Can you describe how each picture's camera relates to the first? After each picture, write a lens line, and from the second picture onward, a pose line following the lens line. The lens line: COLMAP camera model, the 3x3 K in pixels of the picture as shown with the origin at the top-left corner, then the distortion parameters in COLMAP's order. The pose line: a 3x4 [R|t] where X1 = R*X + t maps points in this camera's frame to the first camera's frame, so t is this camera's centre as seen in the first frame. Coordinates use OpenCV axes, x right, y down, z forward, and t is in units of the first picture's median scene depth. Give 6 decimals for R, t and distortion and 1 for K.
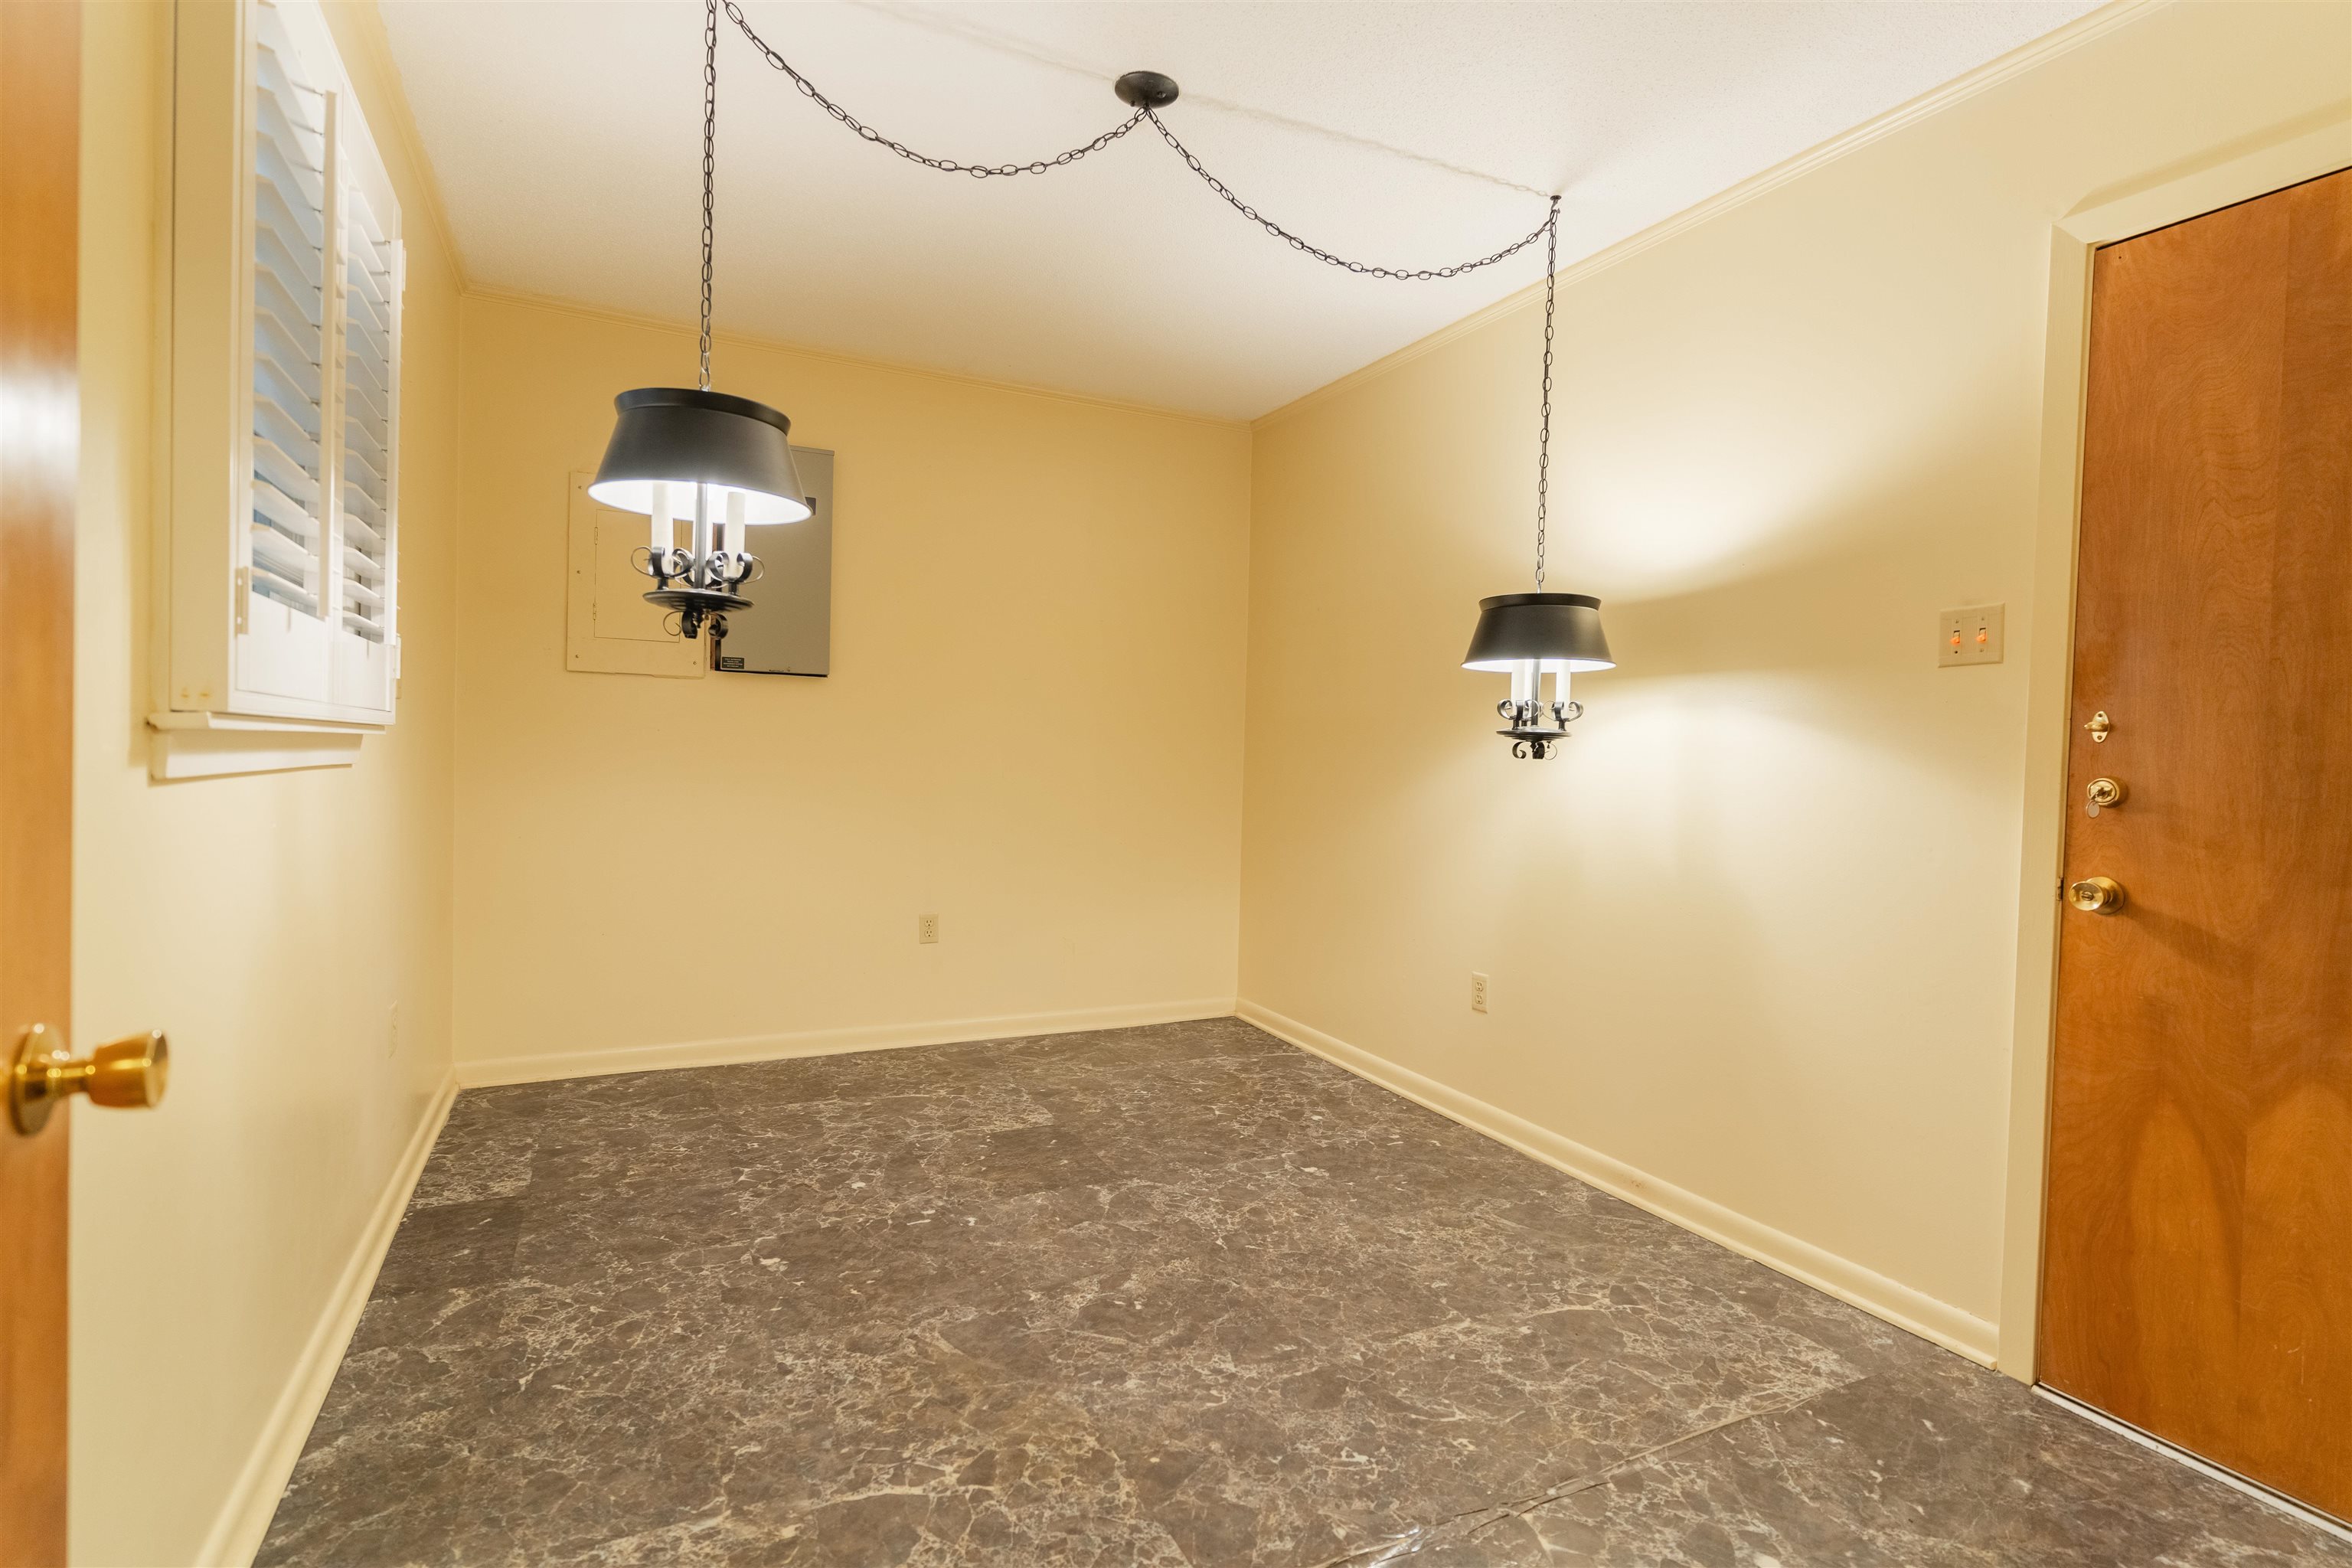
lens RADIAL K [[1124.7, 0, 1175.2], [0, 1124.7, 775.1], [0, 0, 1]] dist [-0.000847, 0.000242]
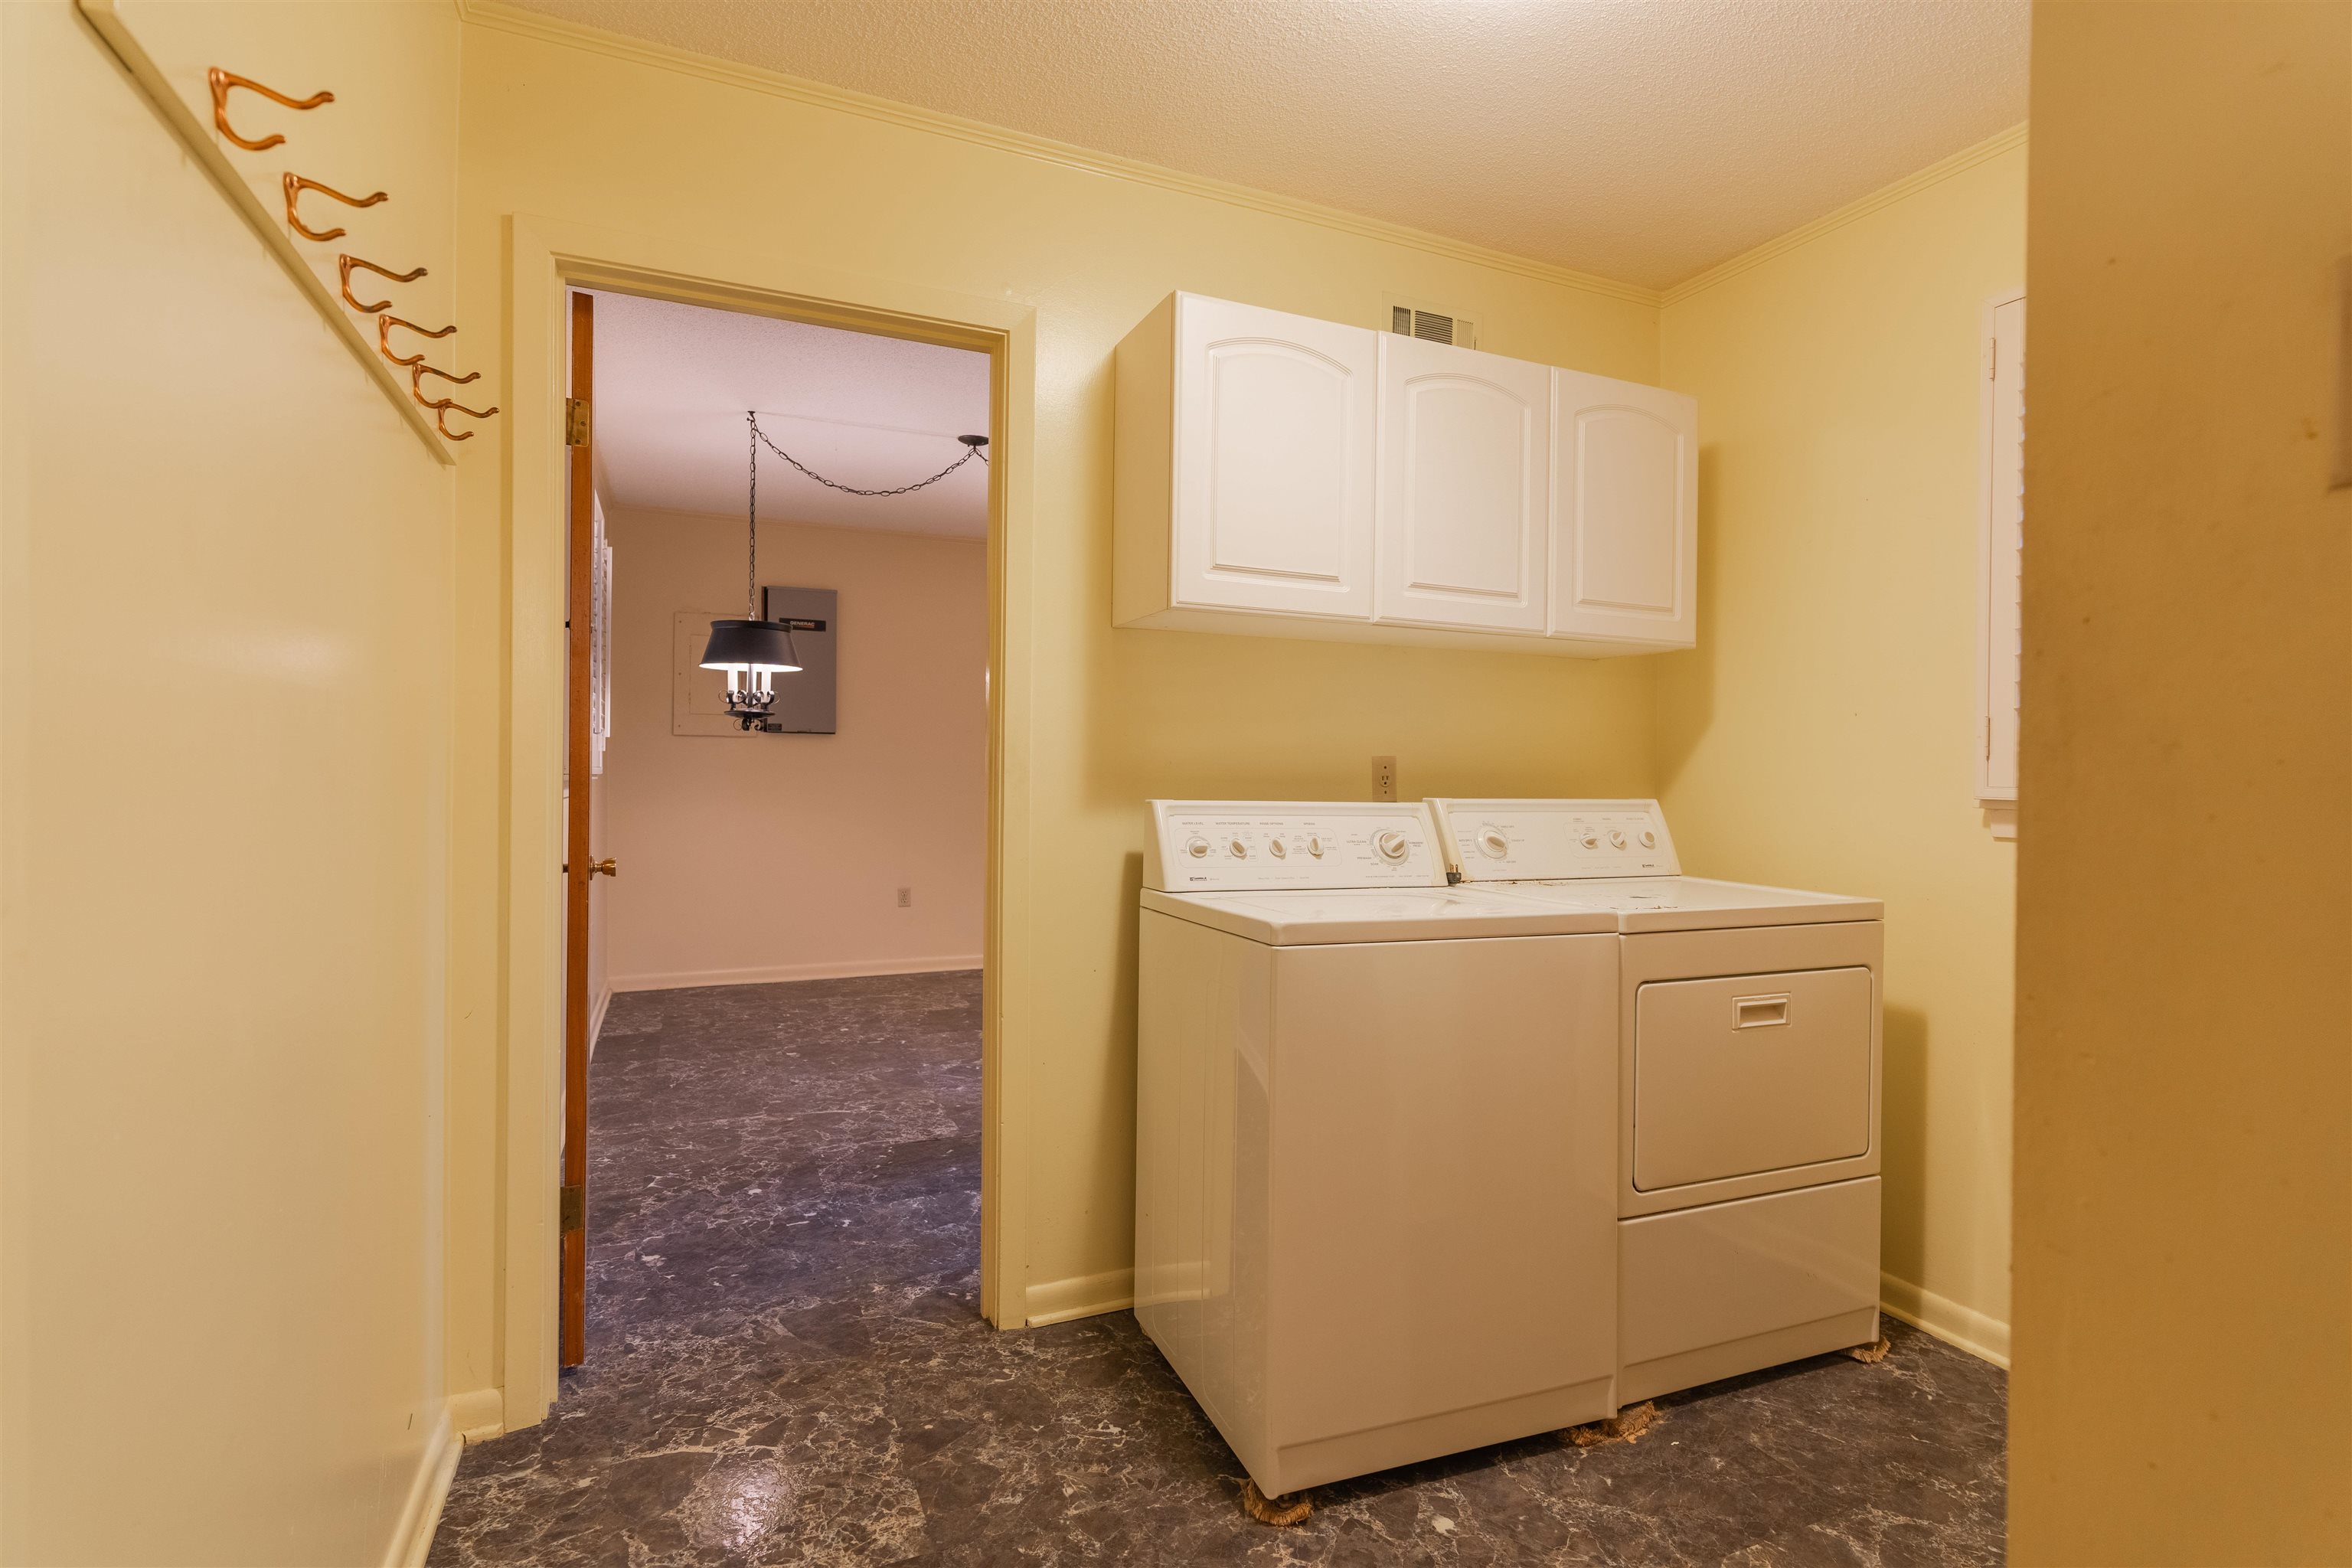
lens RADIAL K [[1124.7, 0, 1179.8], [0, 1124.7, 775.1], [0, 0, 1]] dist [-0.000847, 0.000242]
pose [[0.998834, -0.017991, -0.044800, 0.282265], [0.017157, 0.999674, -0.018928, 0.008475], [0.045126, 0.018137, 0.998817, -0.635568]]
